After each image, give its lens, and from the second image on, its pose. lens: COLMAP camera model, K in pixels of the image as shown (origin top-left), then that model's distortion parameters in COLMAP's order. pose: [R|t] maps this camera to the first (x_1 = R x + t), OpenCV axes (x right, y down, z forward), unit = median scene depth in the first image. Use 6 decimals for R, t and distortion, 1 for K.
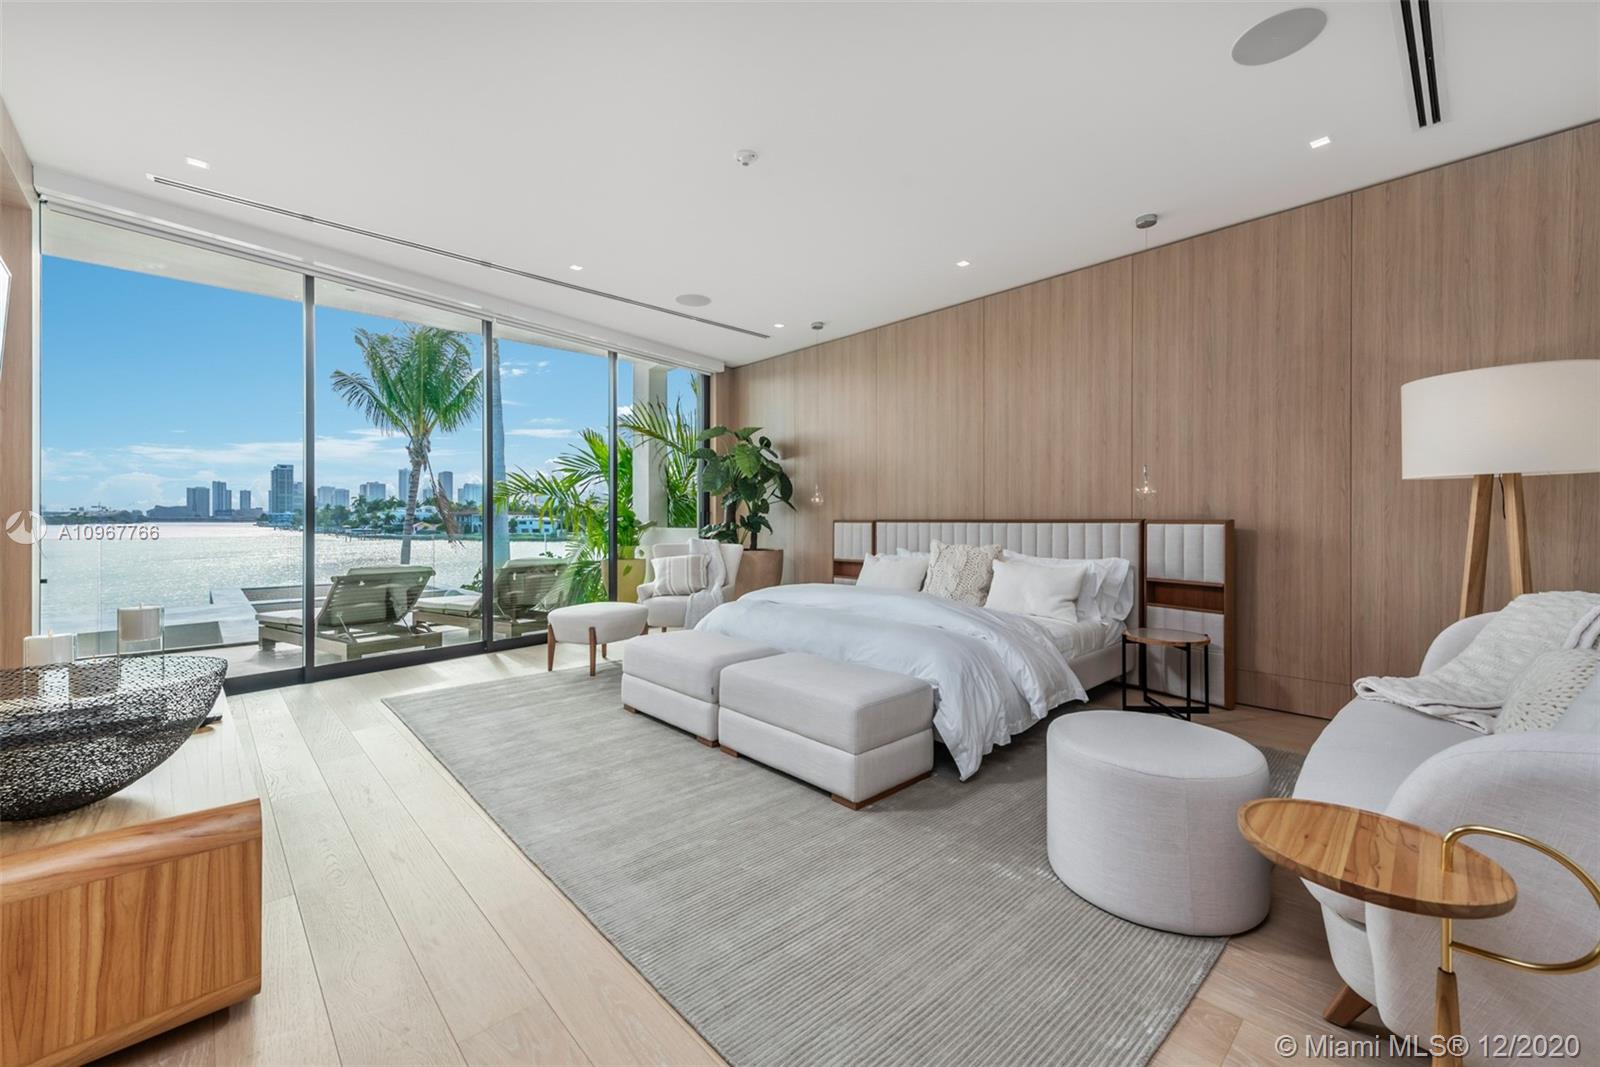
lens RADIAL K [[629.8, 0, 789.2], [0, 629.8, 523.6], [0, 0, 1]] dist [0.000146, 0.000016]
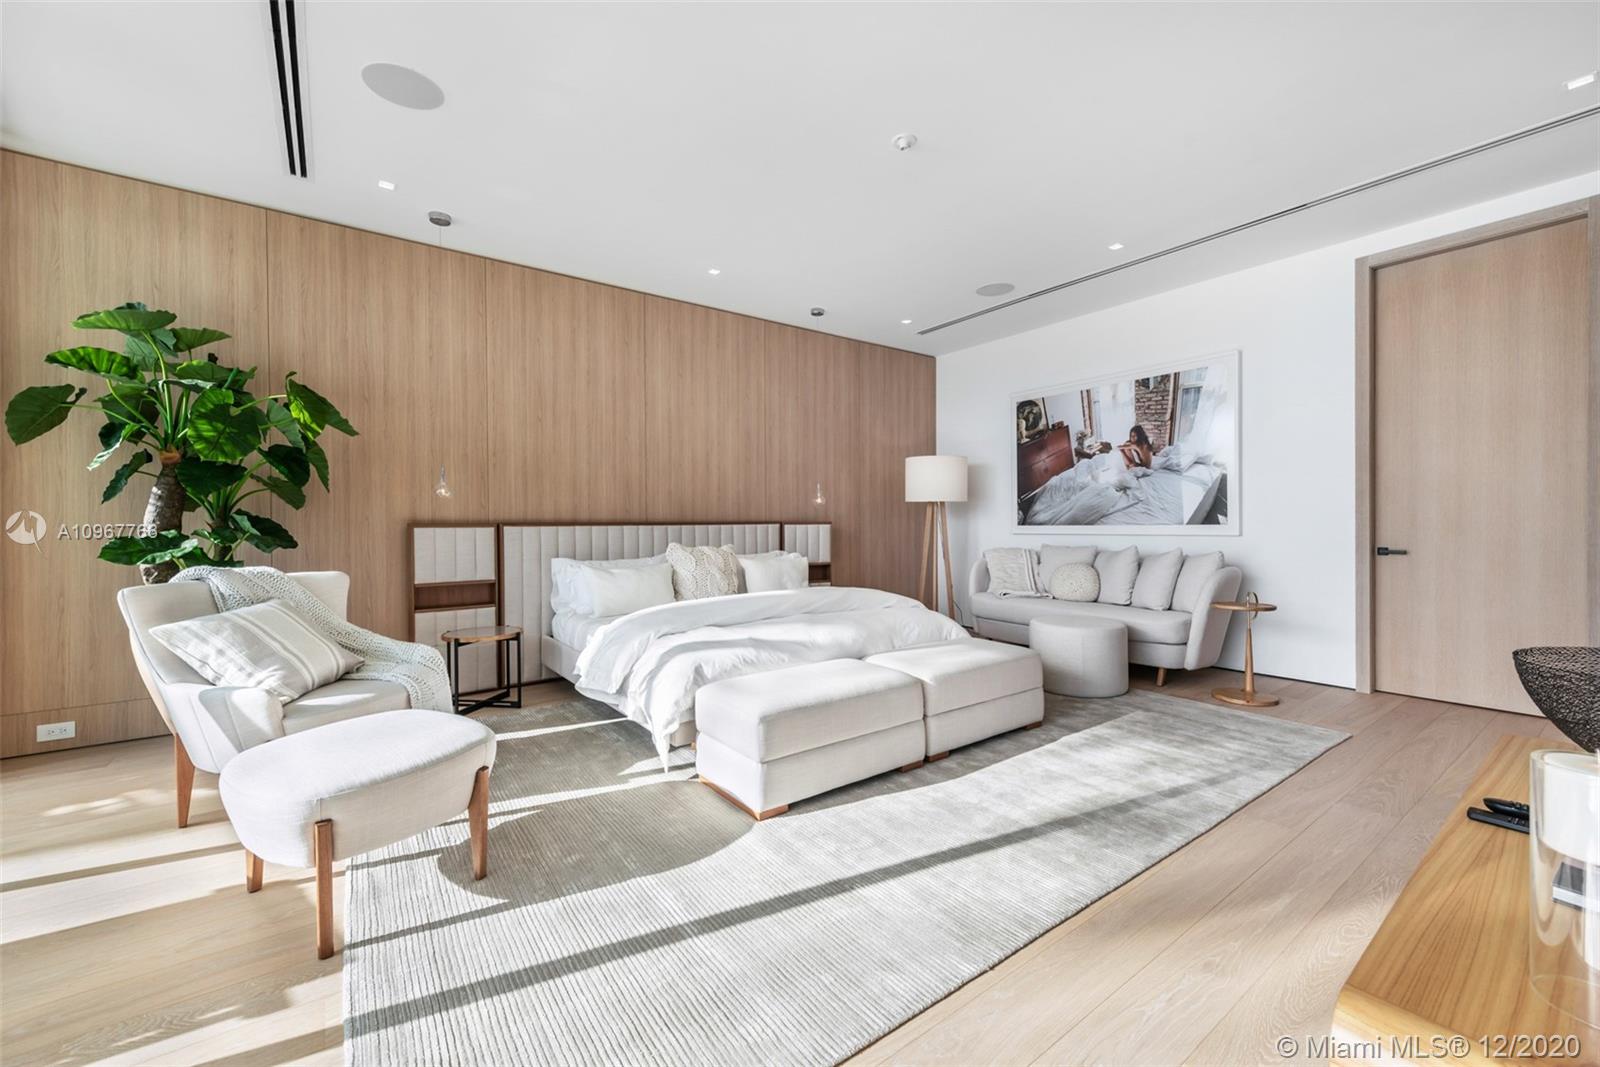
lens RADIAL K [[629.8, 0, 789.2], [0, 629.8, 523.6], [0, 0, 1]] dist [0.000146, 0.000016]
pose [[0.131028, 0.000658, 0.991378, -0.678596], [0.009363, 0.999954, -0.001902, 0.000632], [-0.991334, 0.009532, 0.131016, 0.700354]]
